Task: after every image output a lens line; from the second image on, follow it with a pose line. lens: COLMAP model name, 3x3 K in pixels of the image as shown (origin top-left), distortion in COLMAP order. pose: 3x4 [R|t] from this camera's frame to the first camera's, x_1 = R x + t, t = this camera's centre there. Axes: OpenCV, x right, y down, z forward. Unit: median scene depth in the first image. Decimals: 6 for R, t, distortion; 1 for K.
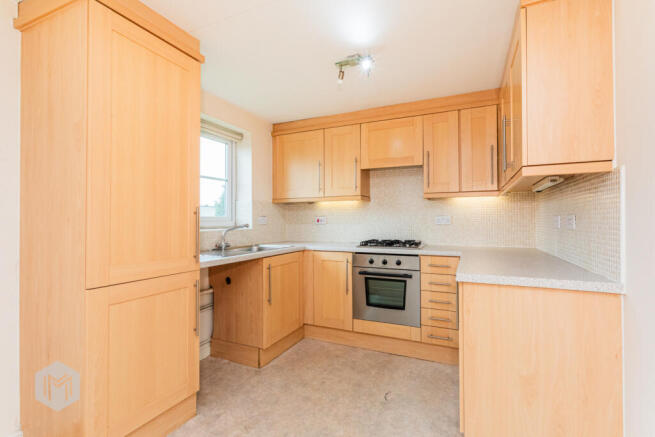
lens RADIAL K [[309.9, 0, 327.5], [0, 309.9, 218.5], [0, 0, 1]] dist [0.002322, 0.000546]
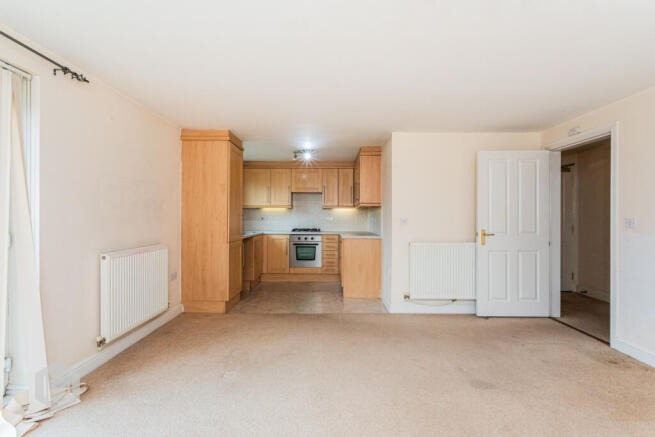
lens RADIAL K [[309.9, 0, 327.5], [0, 309.9, 218.5], [0, 0, 1]] dist [0.002322, 0.000546]
pose [[0.911643, 0.006619, 0.410930, -0.517077], [-0.010994, 0.999905, 0.008285, -0.013536], [-0.410836, -0.012071, 0.911629, -0.926059]]
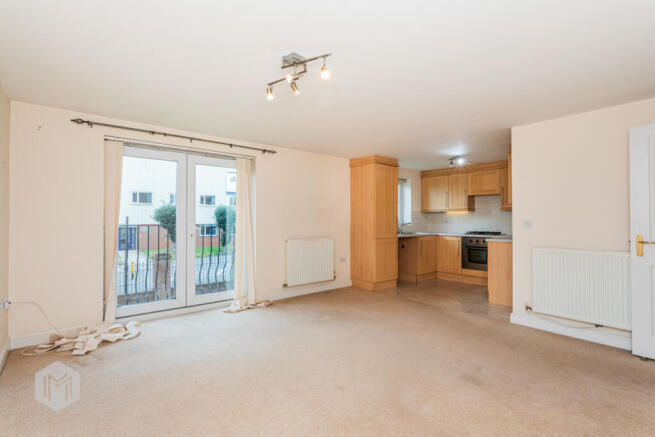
lens RADIAL K [[309.9, 0, 327.5], [0, 309.9, 218.5], [0, 0, 1]] dist [0.002322, 0.000546]
pose [[0.902886, 0.003353, -0.429868, 0.161819], [-0.003295, 0.999994, 0.000881, -0.012149], [0.429868, 0.000621, 0.902892, -1.264265]]
